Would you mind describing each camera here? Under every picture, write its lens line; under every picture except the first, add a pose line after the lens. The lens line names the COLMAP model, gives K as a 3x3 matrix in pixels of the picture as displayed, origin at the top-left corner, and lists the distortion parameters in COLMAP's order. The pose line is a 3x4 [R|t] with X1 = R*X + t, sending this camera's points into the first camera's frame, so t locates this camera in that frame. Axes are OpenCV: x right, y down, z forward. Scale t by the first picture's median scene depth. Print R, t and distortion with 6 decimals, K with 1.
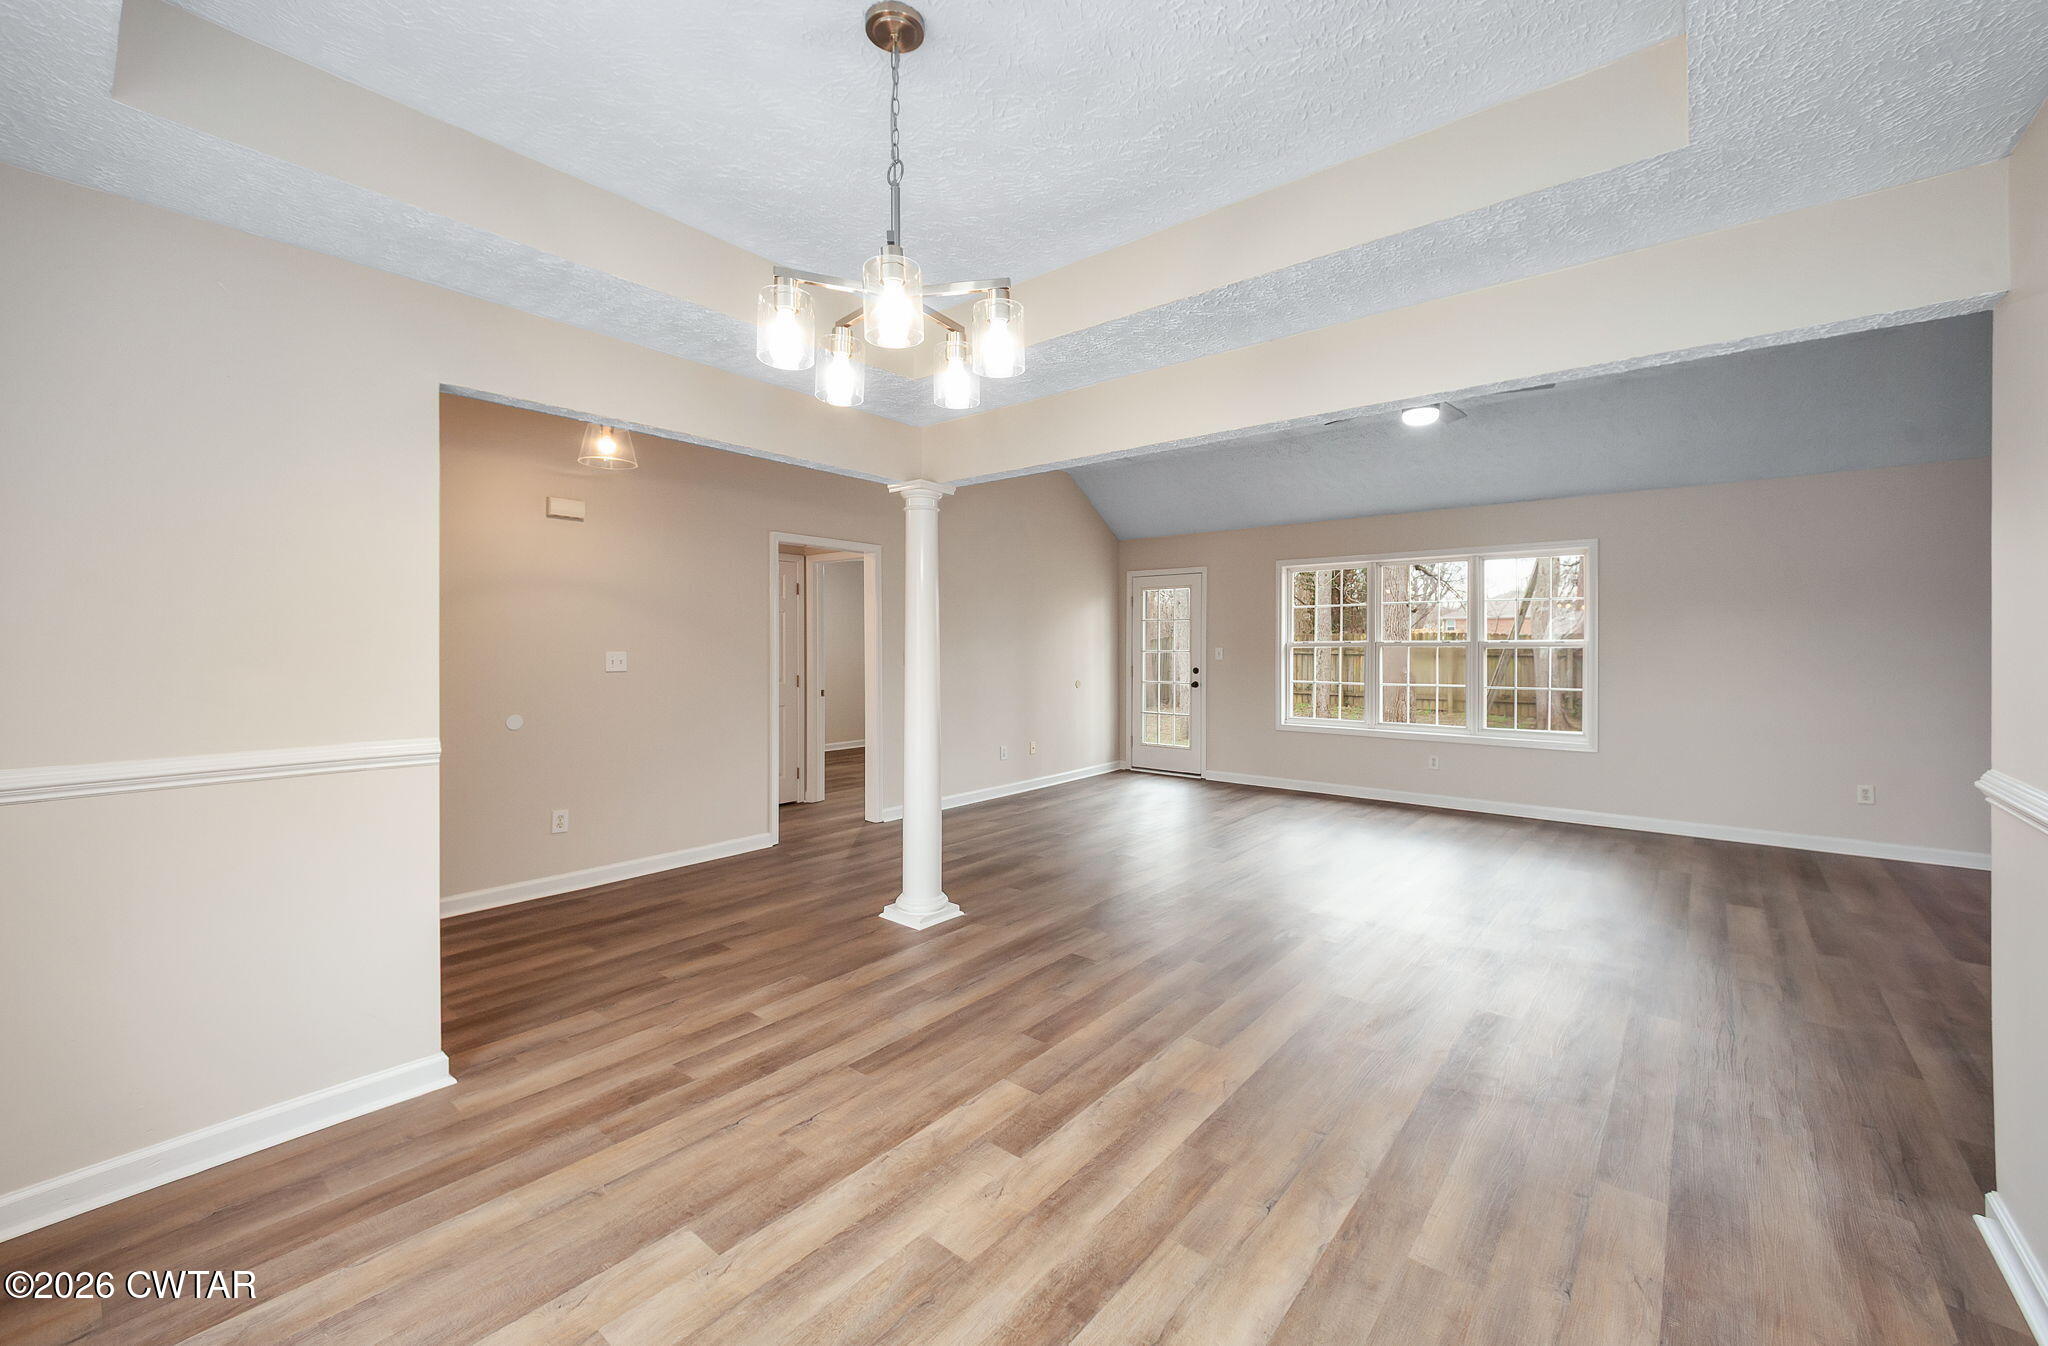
lens RADIAL K [[821.2, 0, 1026.1], [0, 821.2, 652.5], [0, 0, 1]] dist [0.003552, -0.000788]
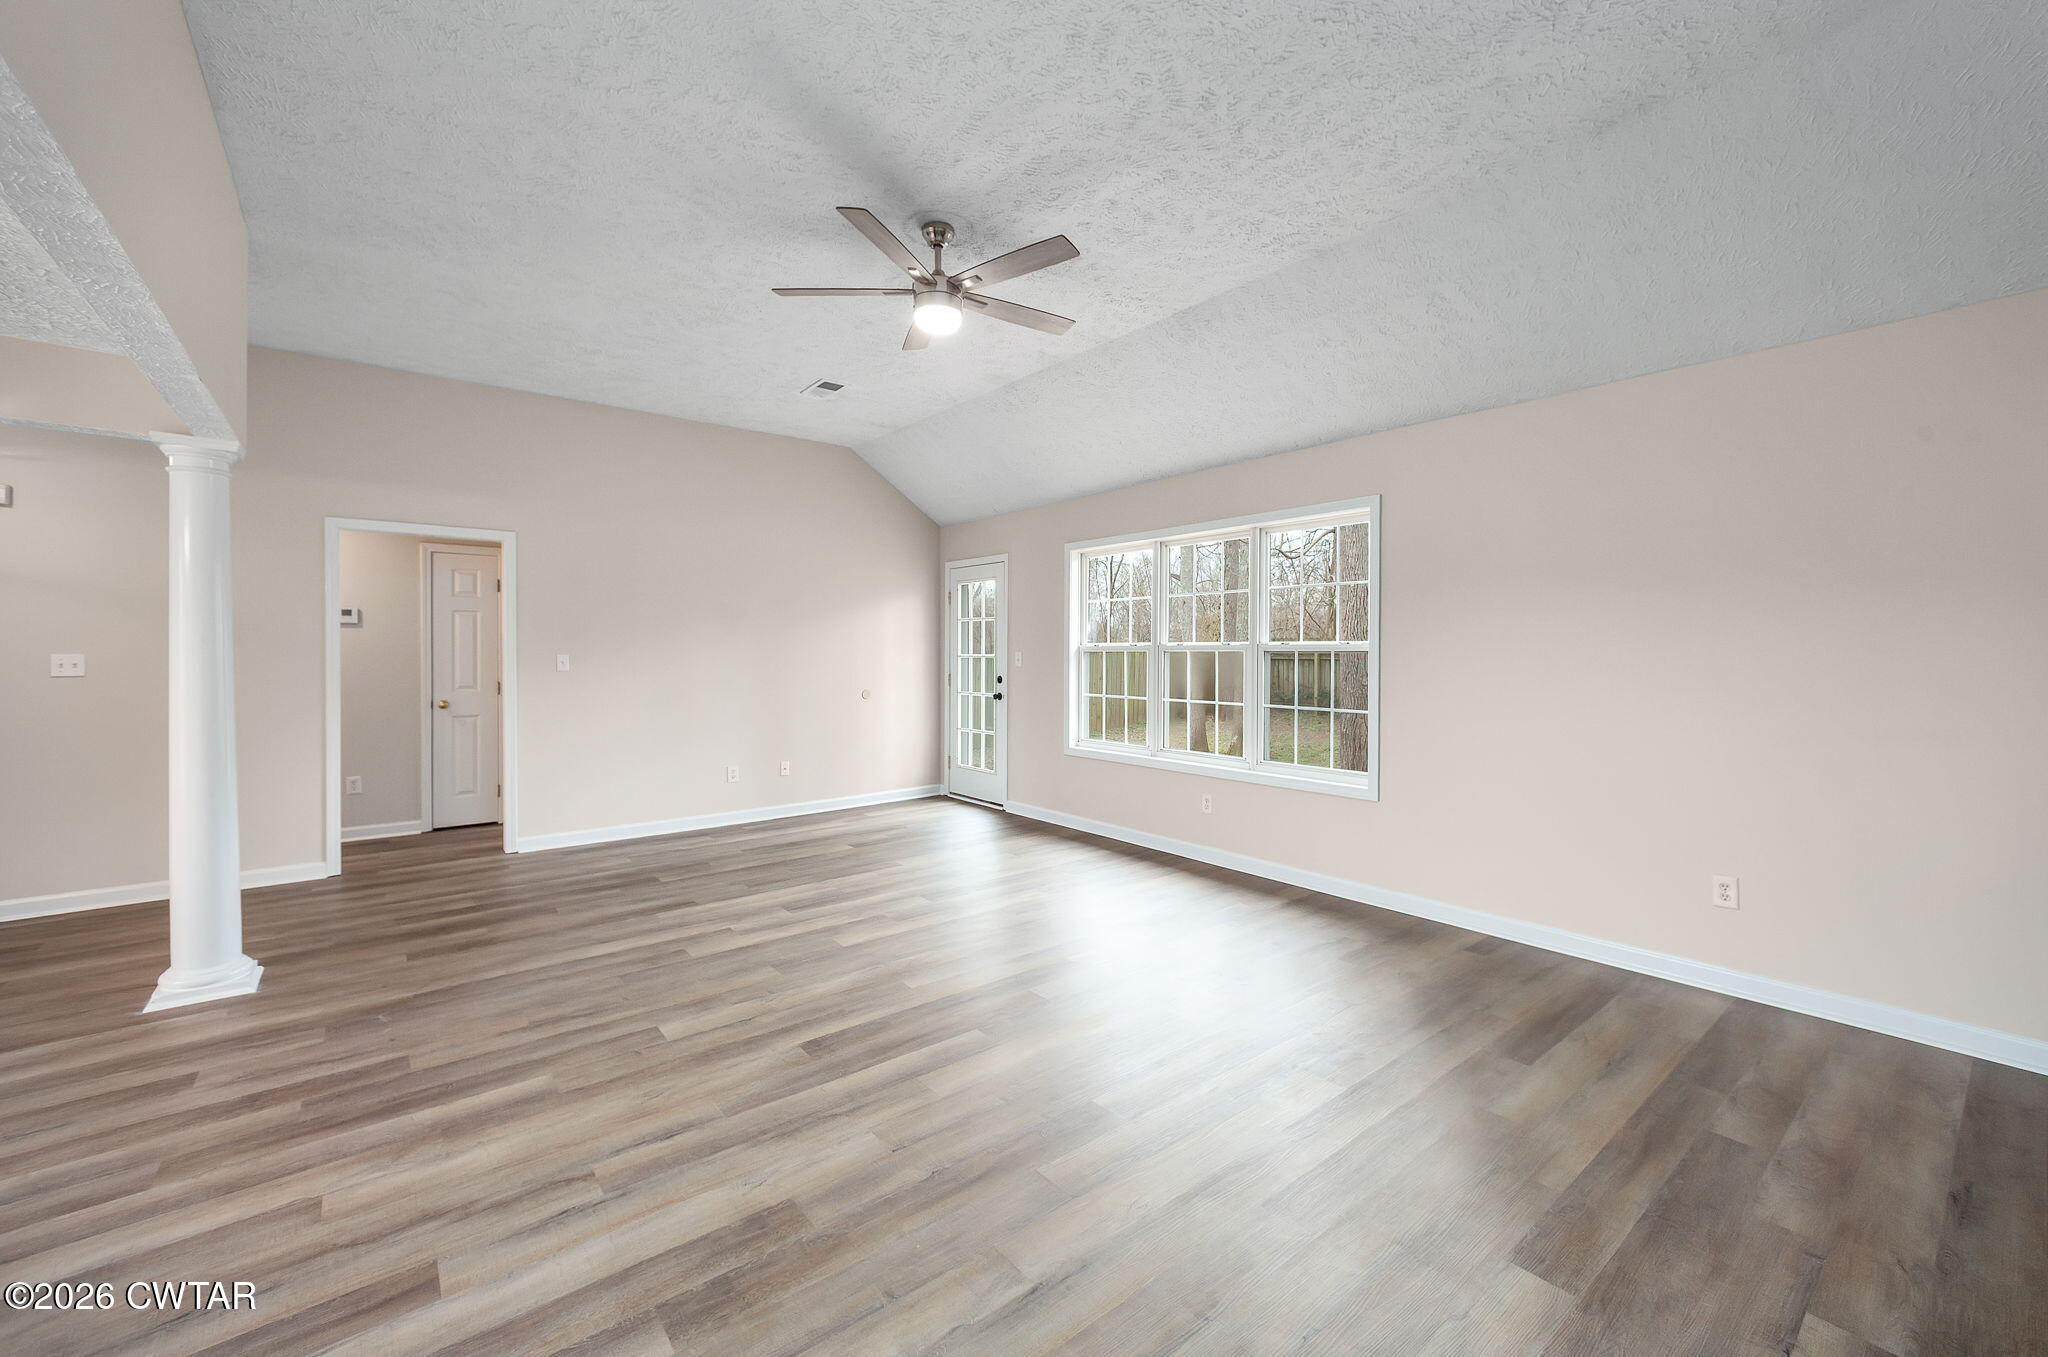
lens RADIAL K [[824.5, 0, 1029.6], [0, 824.5, 653.4], [0, 0, 1]] dist [0.006969, 0.000450]
pose [[0.980545, 0.000562, -0.196295, 1.095919], [-0.002054, 0.999971, -0.007399, 0.004821], [0.196285, 0.007658, 0.980517, 0.514529]]
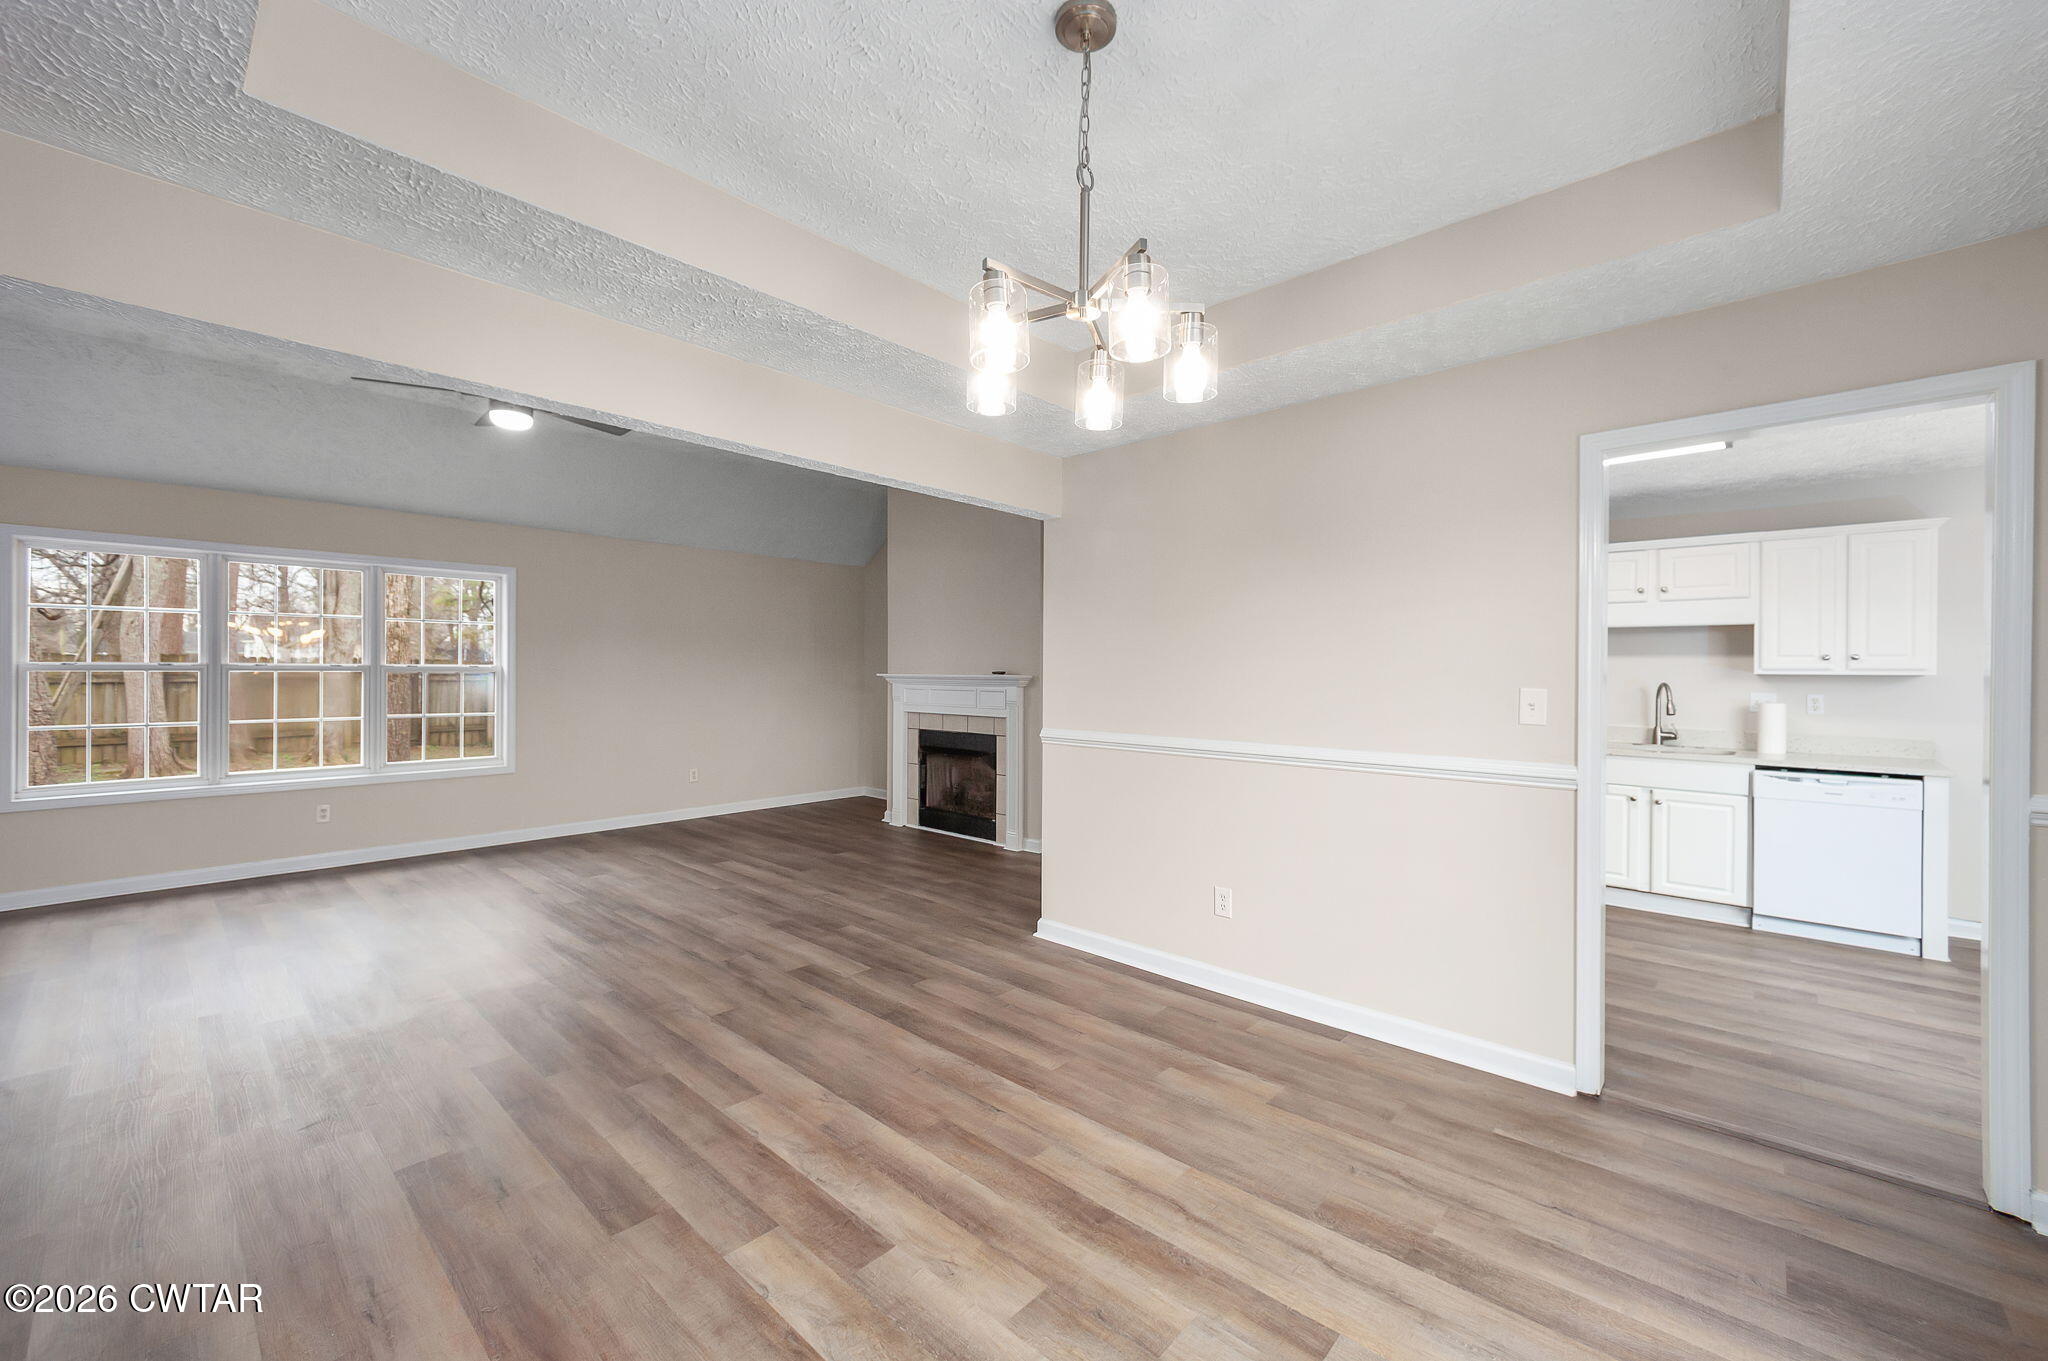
lens RADIAL K [[824.5, 0, 1041.9], [0, 824.5, 674.3], [0, 0, 1]] dist [0.006969, 0.000450]
pose [[0.036654, -0.004989, 0.999316, -0.660359], [0.006583, 0.999967, 0.004751, -0.006407], [-0.999306, 0.006404, 0.036685, 0.592432]]
